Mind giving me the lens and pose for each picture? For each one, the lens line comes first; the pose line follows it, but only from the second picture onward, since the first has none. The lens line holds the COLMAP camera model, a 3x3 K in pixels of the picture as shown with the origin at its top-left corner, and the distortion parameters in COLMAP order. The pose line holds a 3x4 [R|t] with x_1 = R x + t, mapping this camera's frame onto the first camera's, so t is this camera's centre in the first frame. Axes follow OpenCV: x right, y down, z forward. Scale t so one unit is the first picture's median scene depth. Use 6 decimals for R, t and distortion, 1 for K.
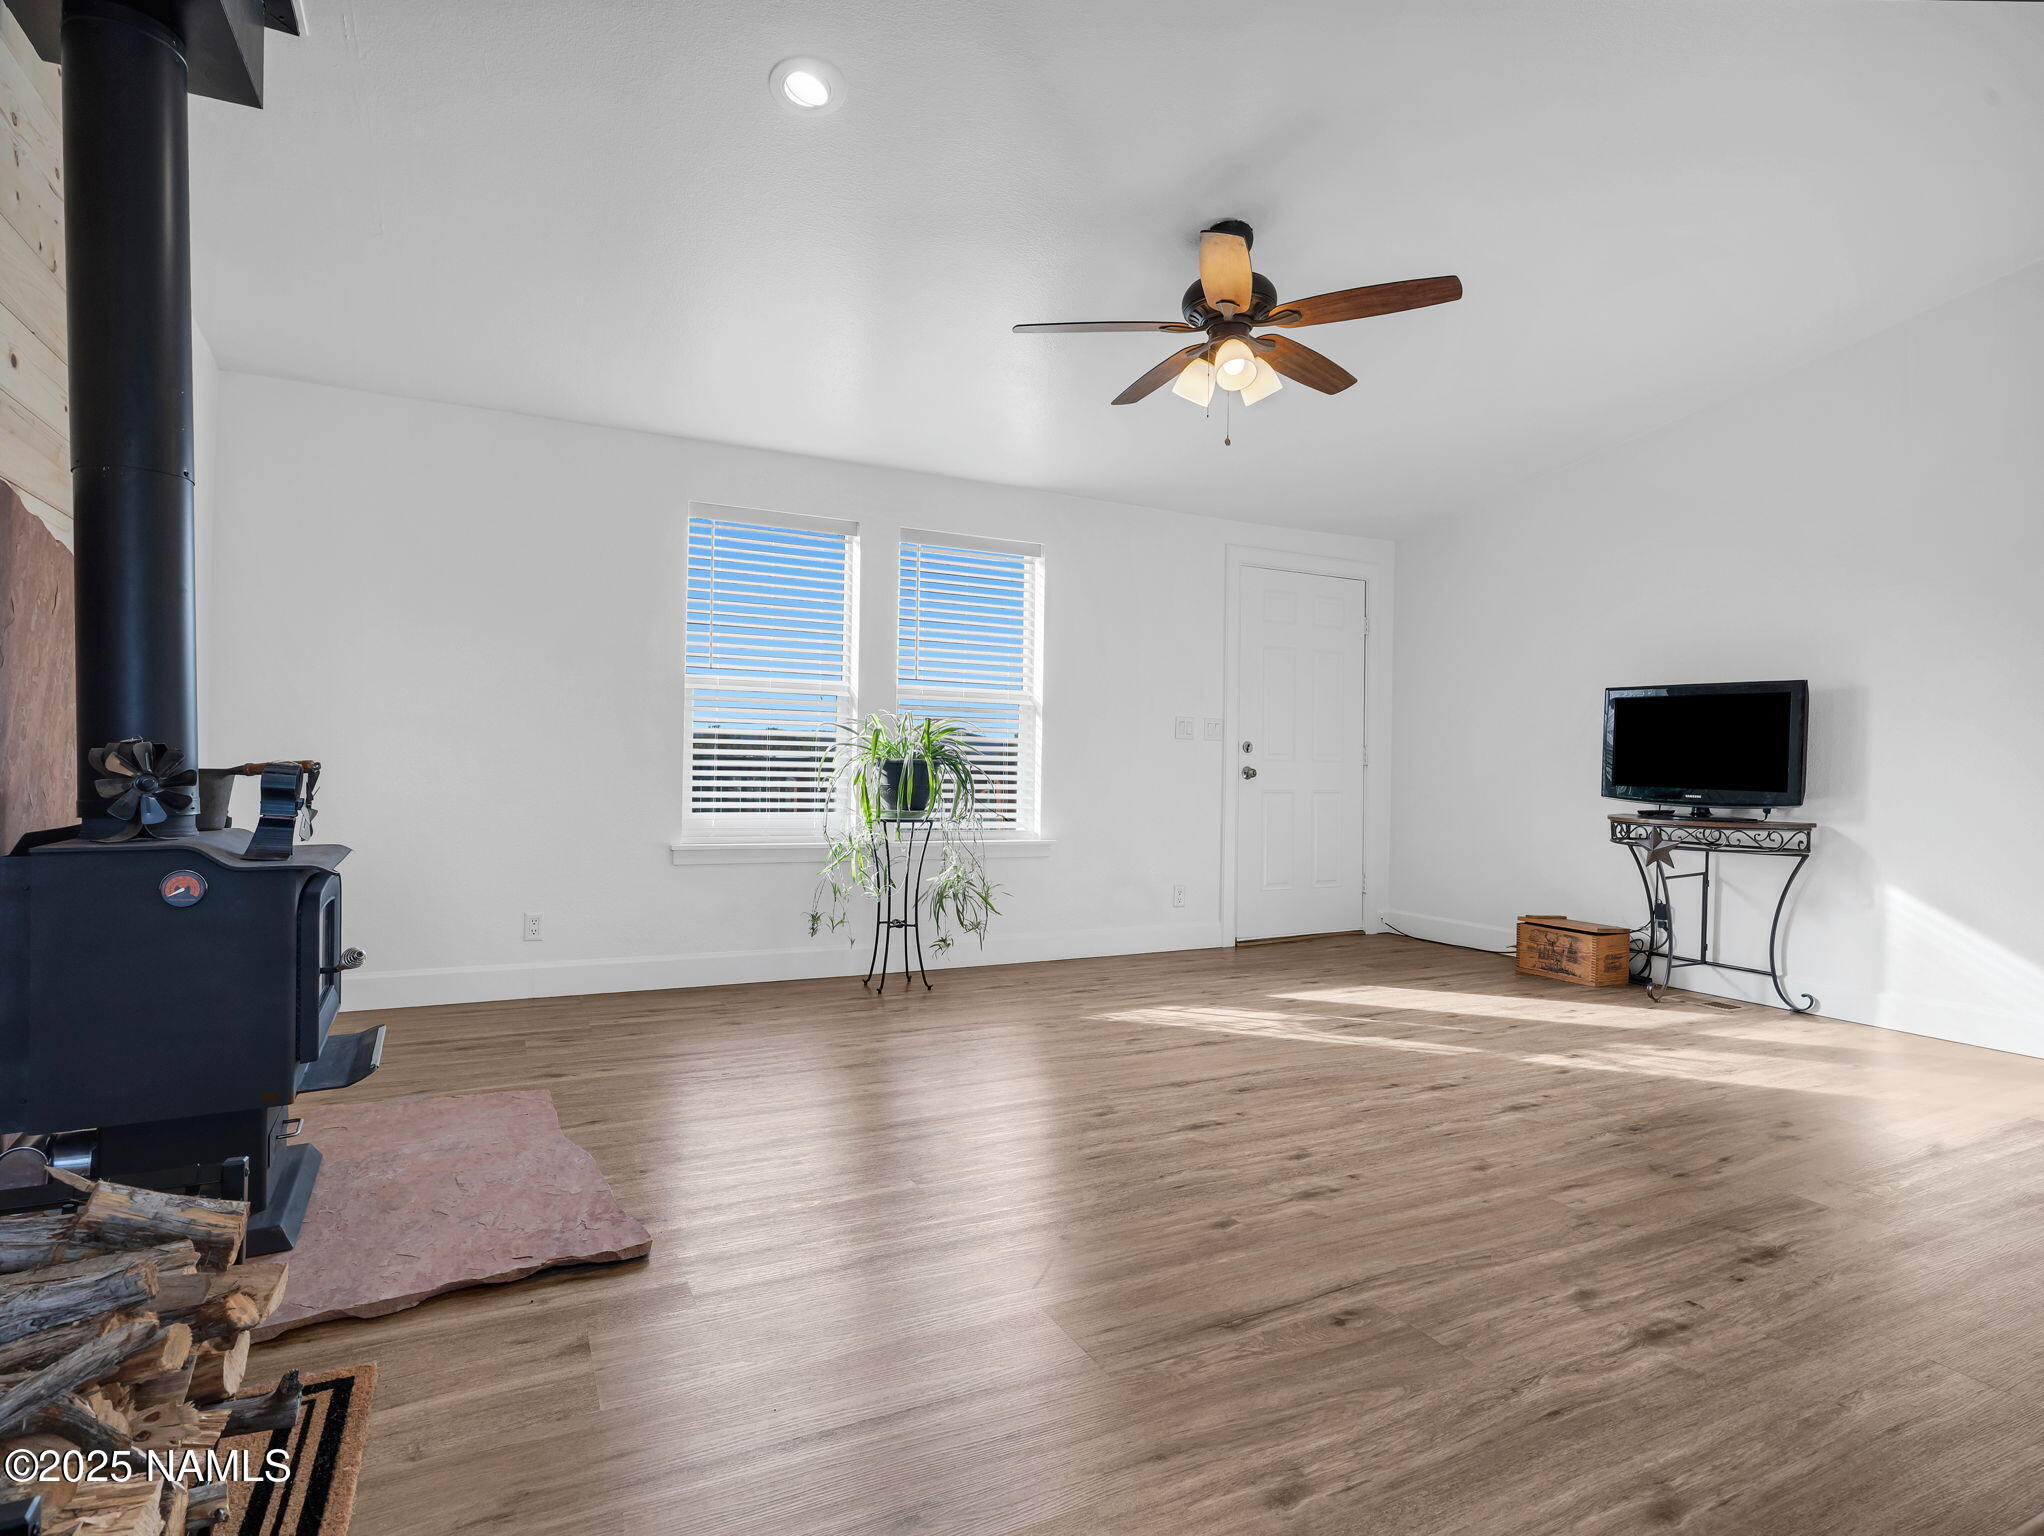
lens RADIAL K [[1057.1, 0, 1017.4], [0, 1057.1, 763.1], [0, 0, 1]] dist [-0.006688, 0.000673]
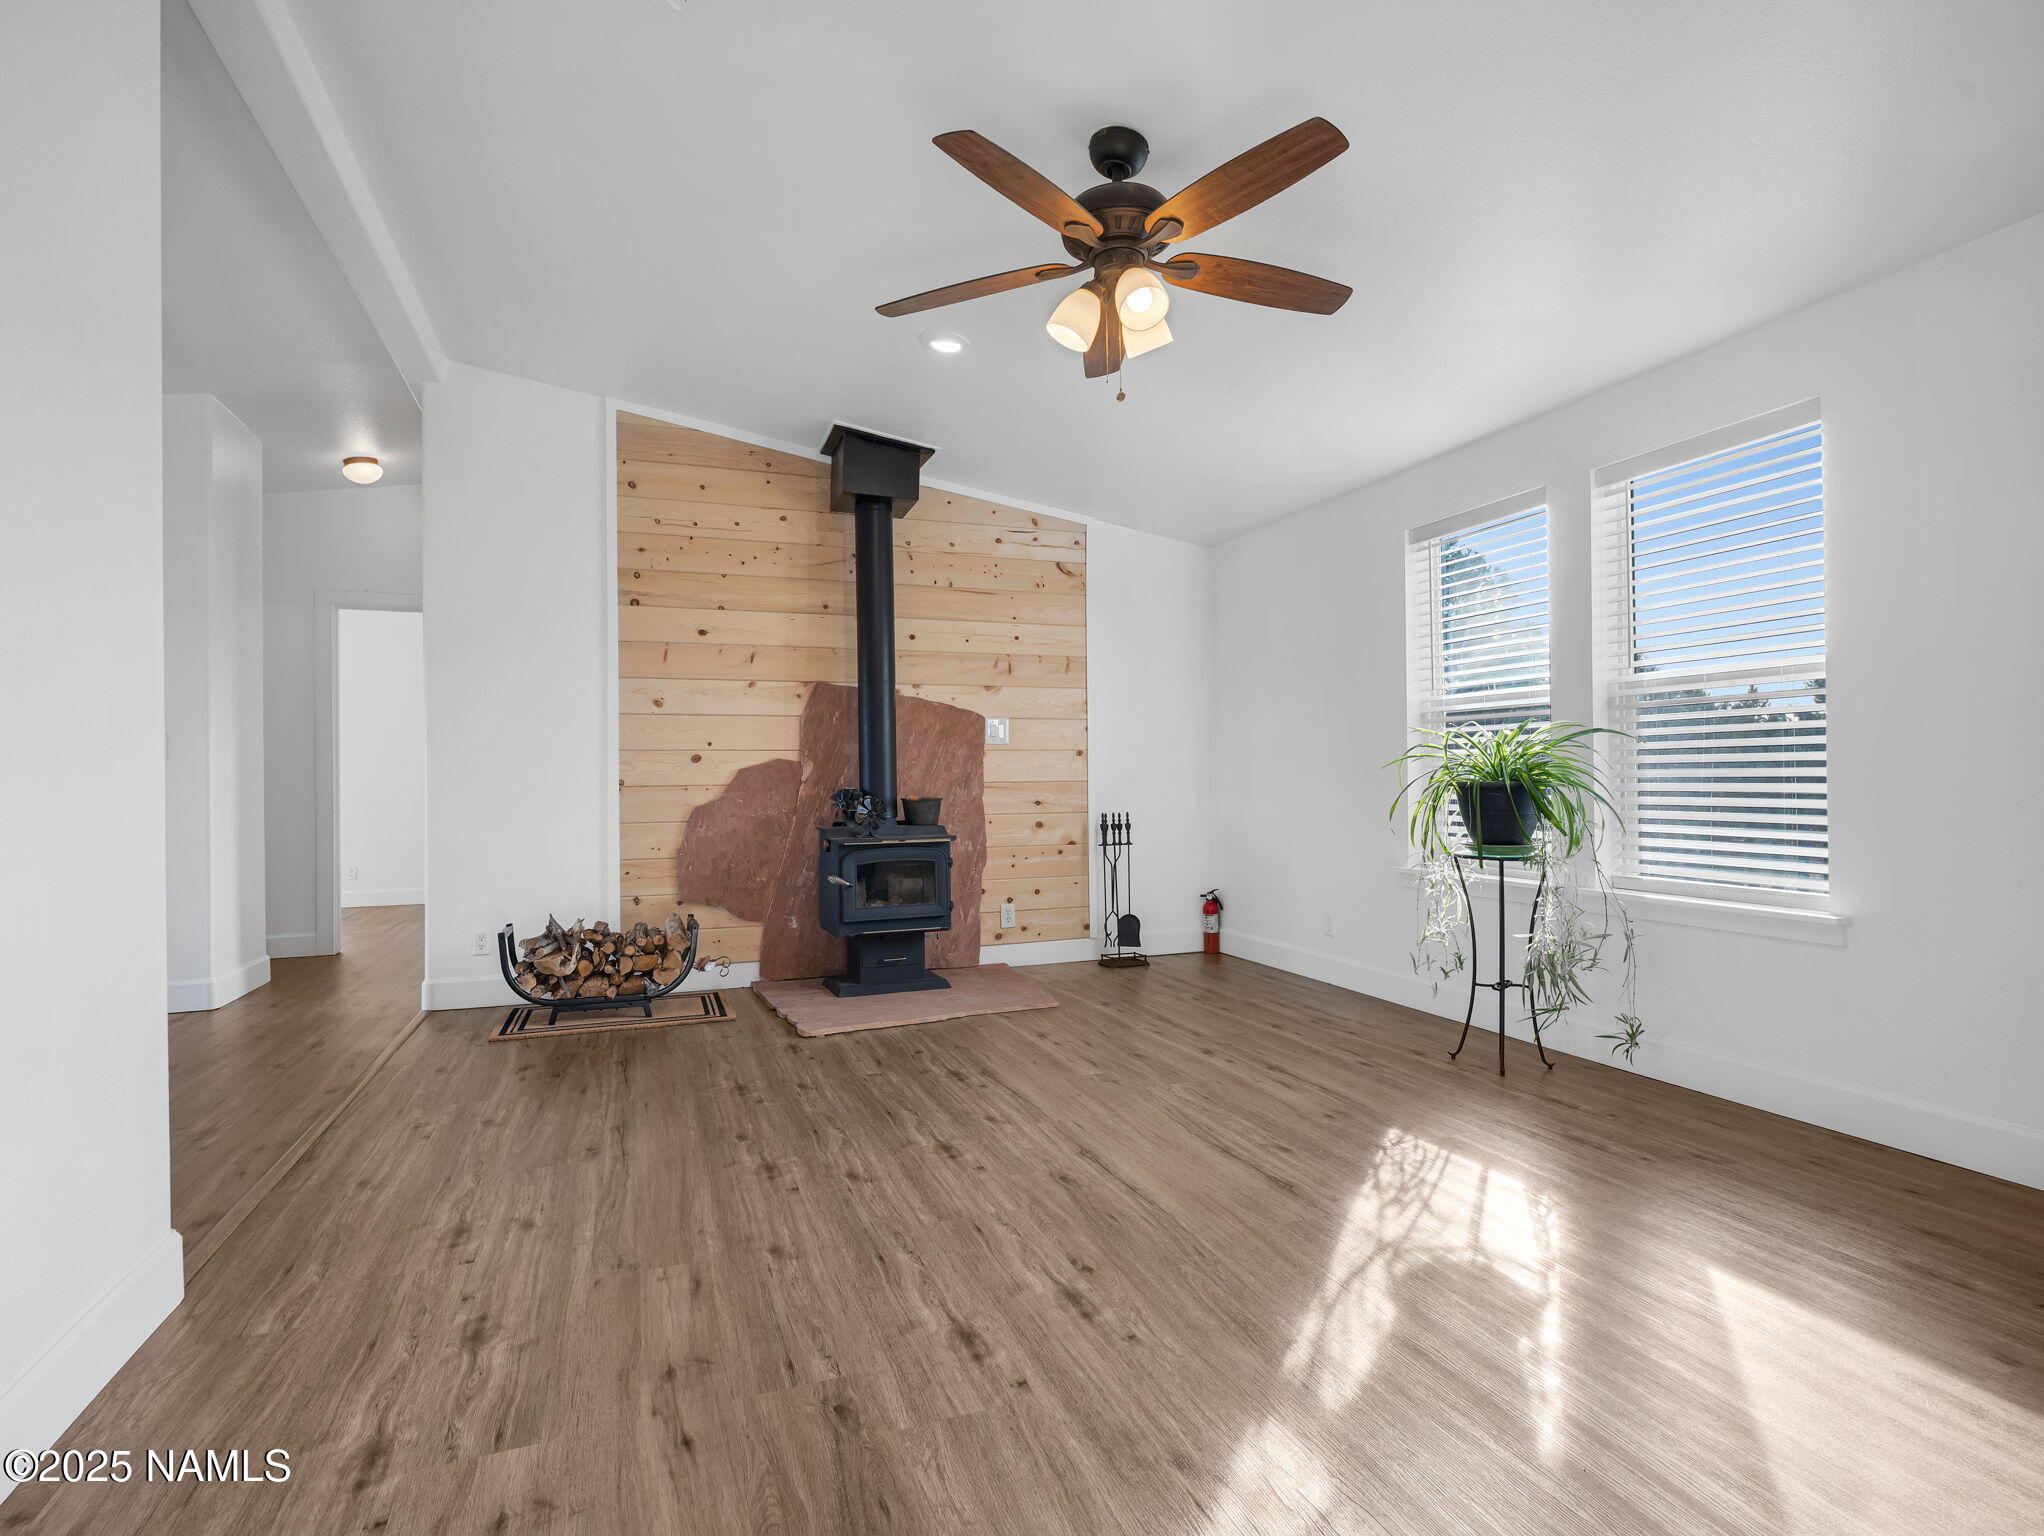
lens RADIAL K [[1057.1, 0, 1017.4], [0, 1057.1, 763.1], [0, 0, 1]] dist [-0.006688, 0.000673]
pose [[-0.112652, -0.026221, -0.993289, 1.167048], [0.017978, 0.999434, -0.028422, 0.000250], [0.993472, -0.021059, -0.112116, 1.164524]]
